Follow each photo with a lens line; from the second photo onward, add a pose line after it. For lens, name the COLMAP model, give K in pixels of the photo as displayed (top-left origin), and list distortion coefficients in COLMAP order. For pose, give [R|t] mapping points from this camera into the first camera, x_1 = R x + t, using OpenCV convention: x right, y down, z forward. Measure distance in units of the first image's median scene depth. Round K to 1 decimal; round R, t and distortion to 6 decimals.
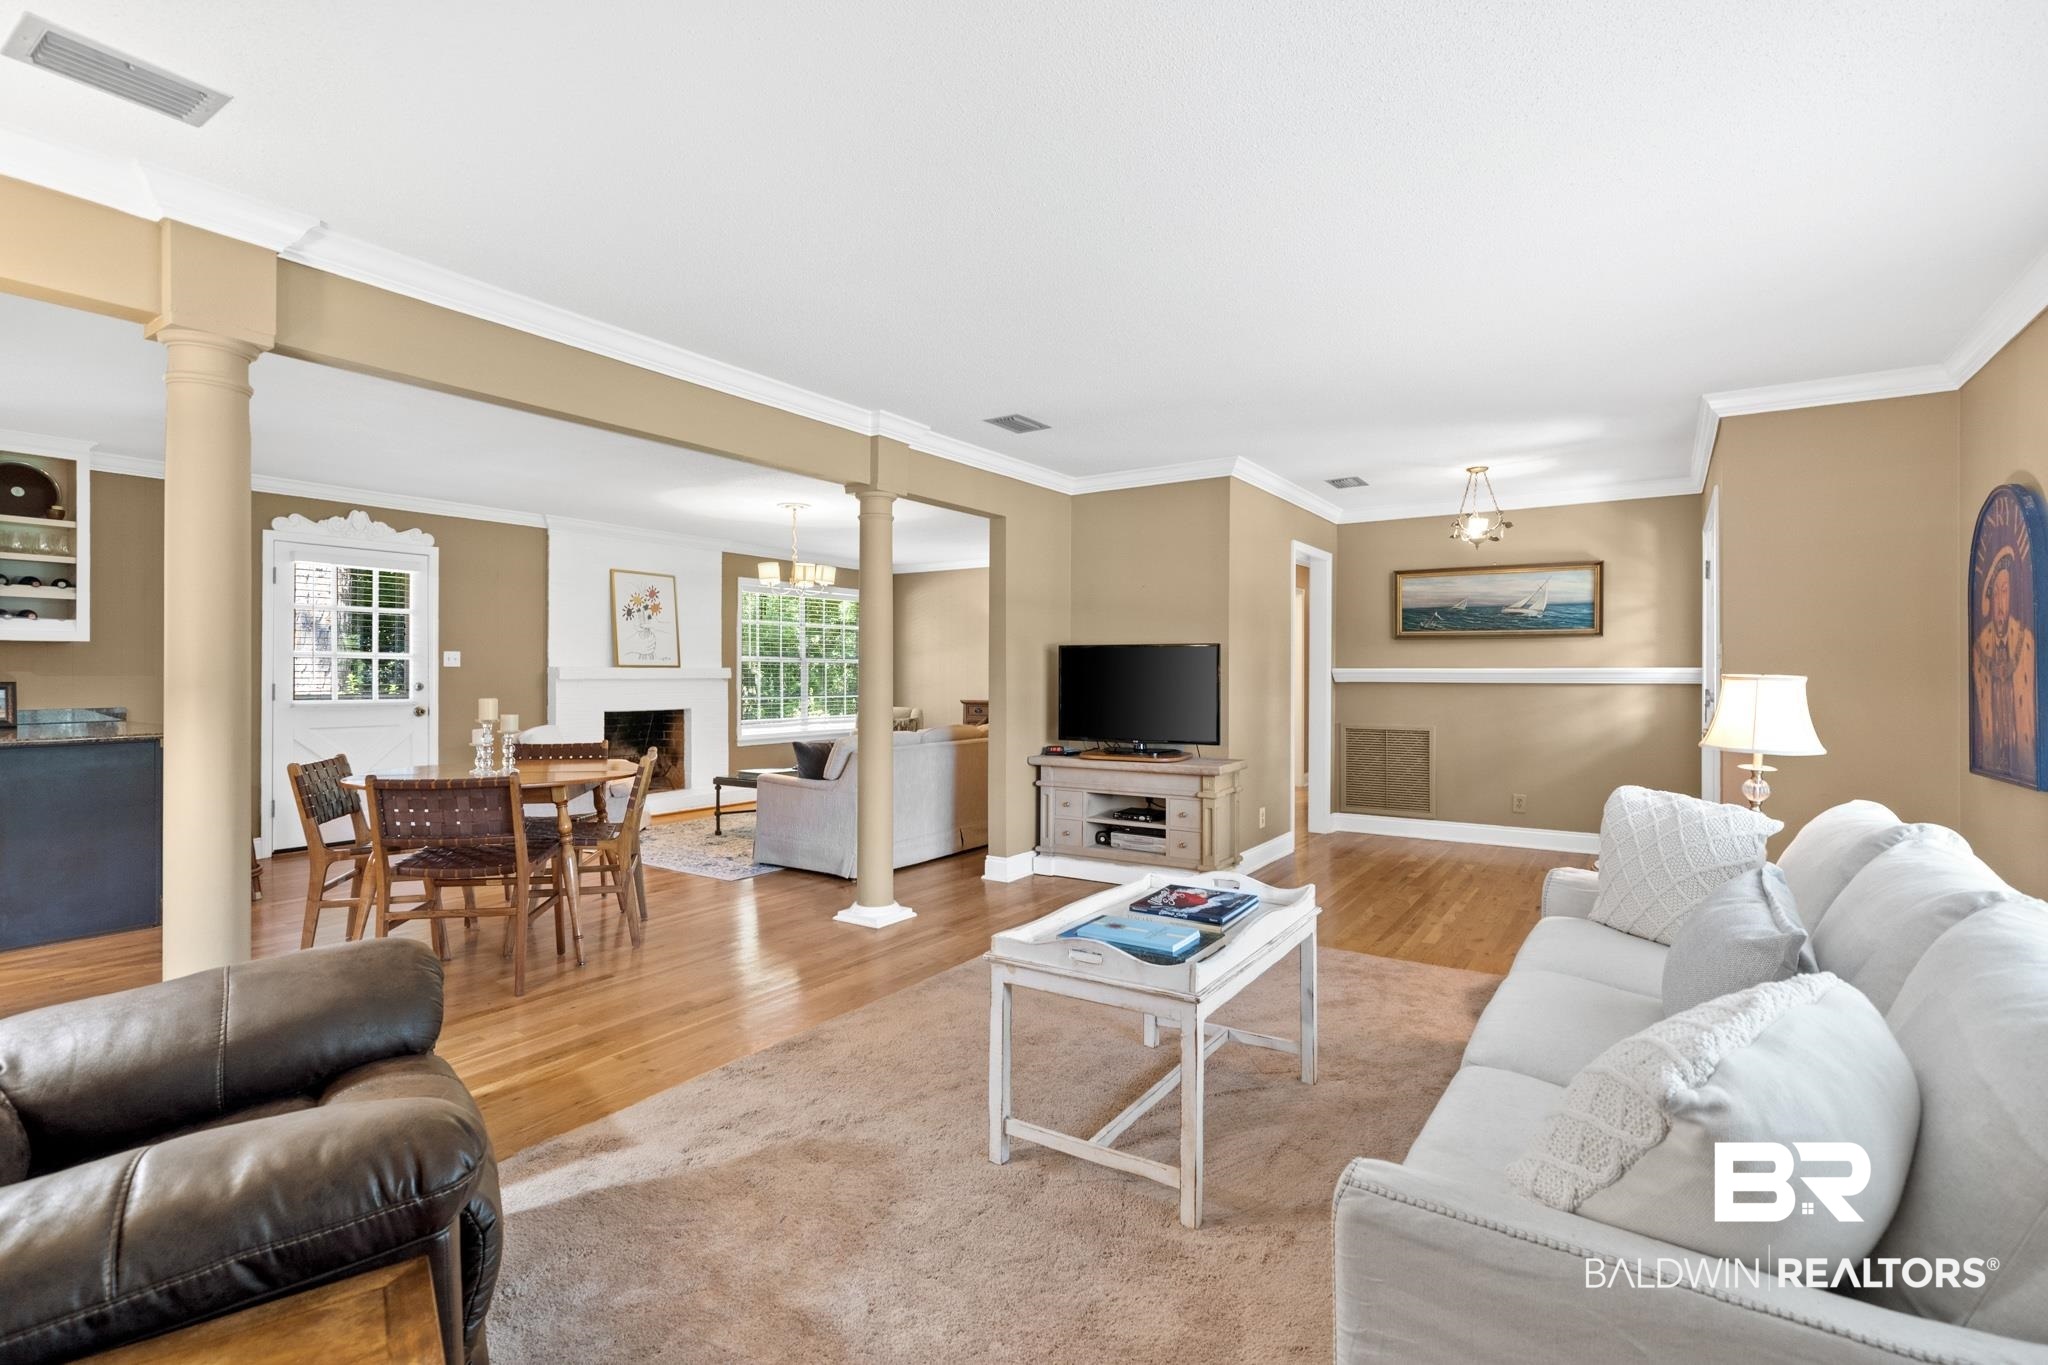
lens RADIAL K [[947.3, 0, 1013.3], [0, 947.3, 690.2], [0, 0, 1]] dist [-0.000887, 0.000884]
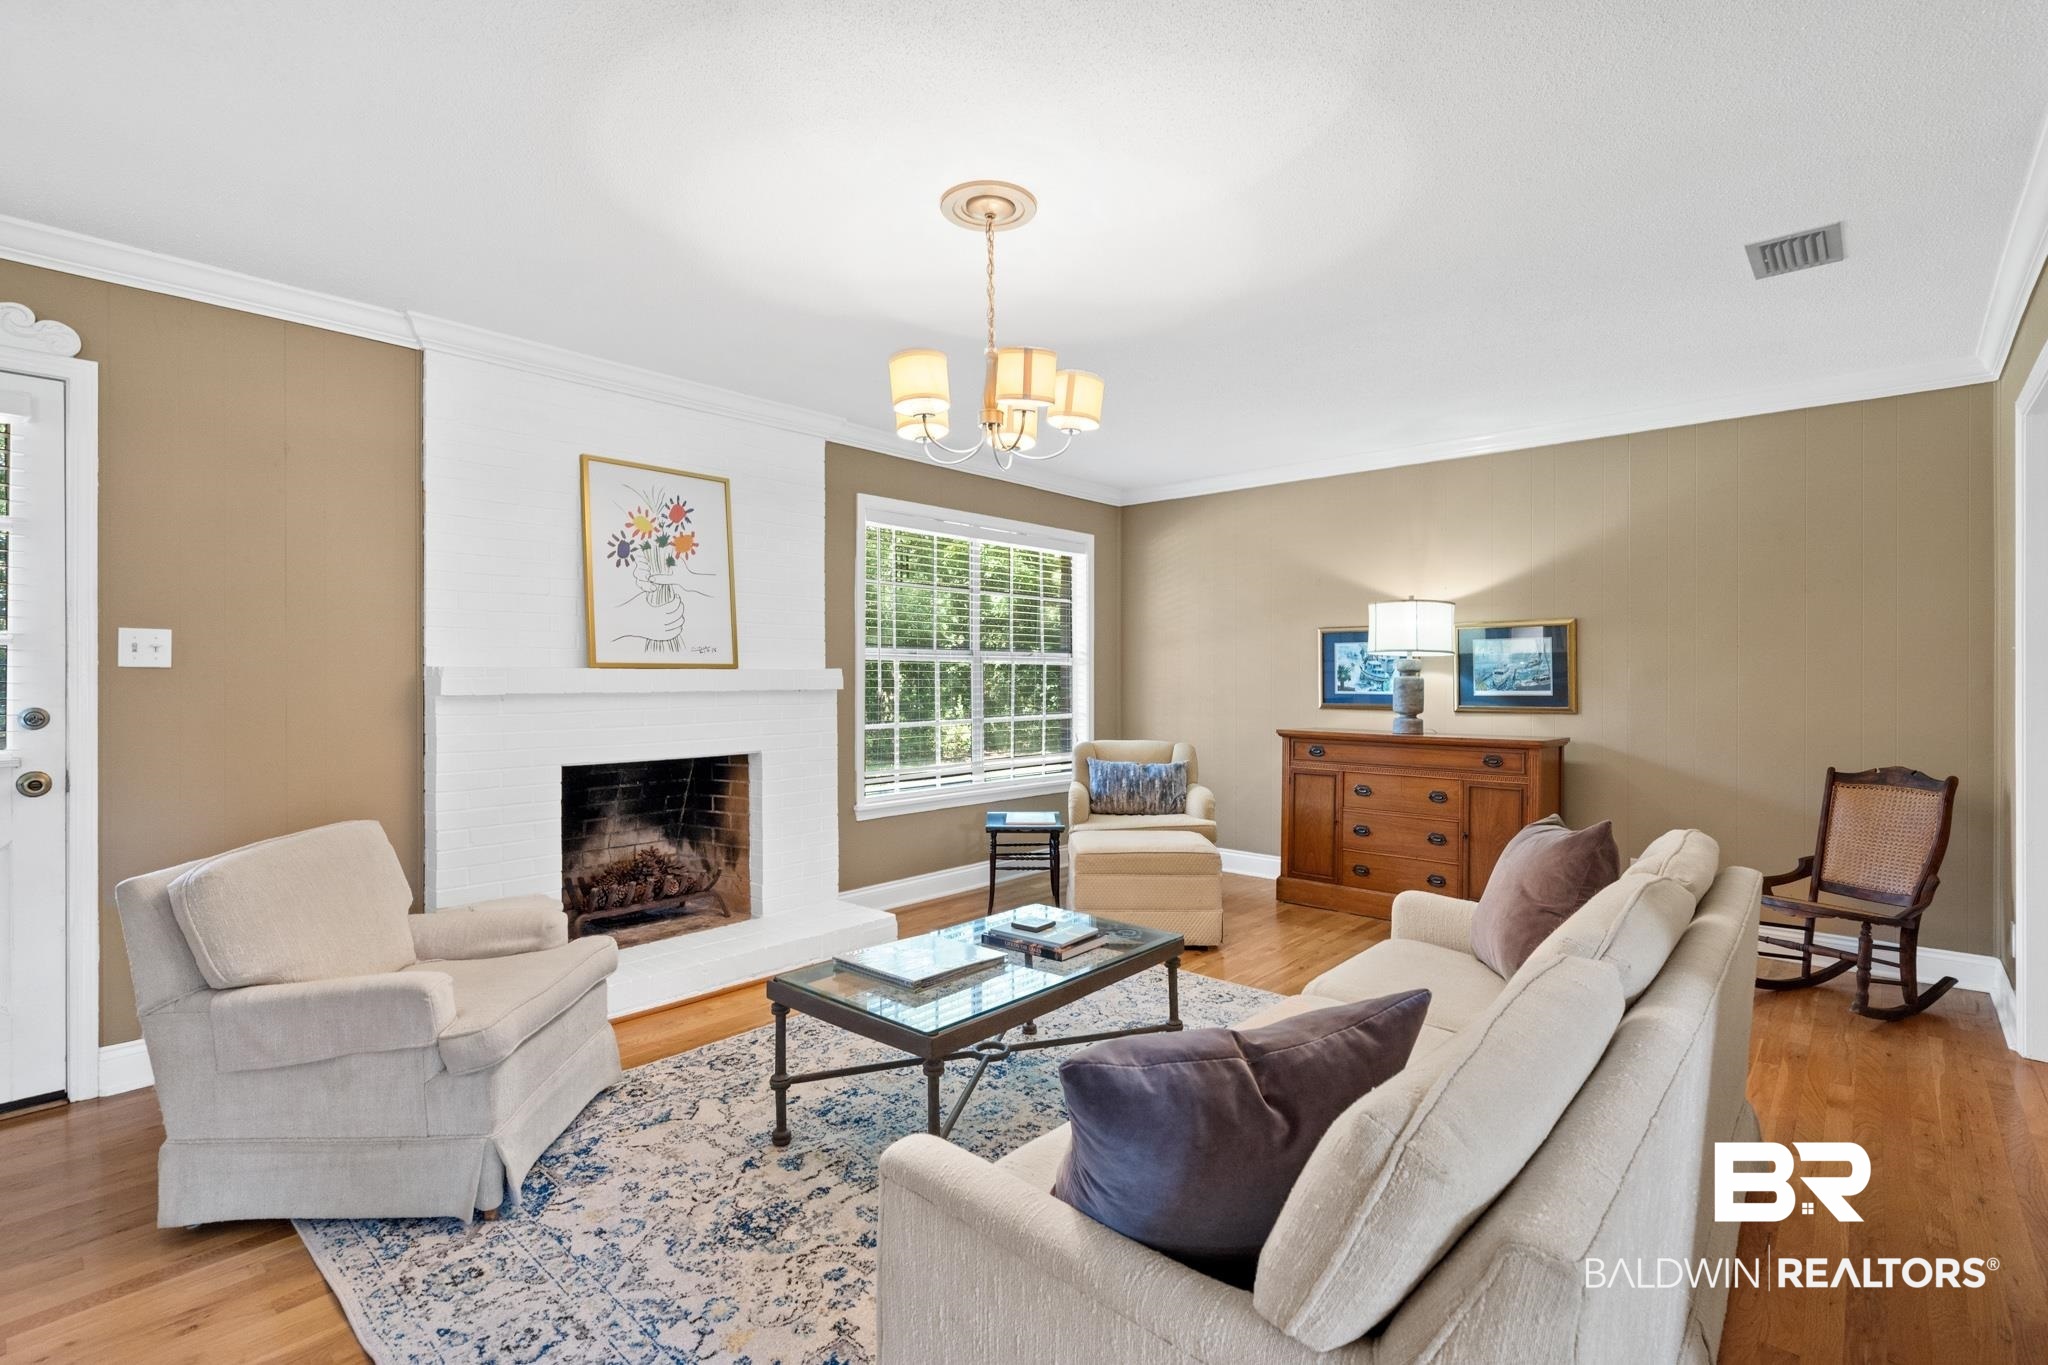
lens RADIAL K [[947.3, 0, 1013.3], [0, 947.3, 688.4], [0, 0, 1]] dist [-0.000887, 0.000884]
pose [[0.989950, -0.001077, -0.141411, -0.147015], [0.000183, 0.999980, -0.006339, -0.011133], [0.141415, 0.006249, 0.989931, 0.552749]]
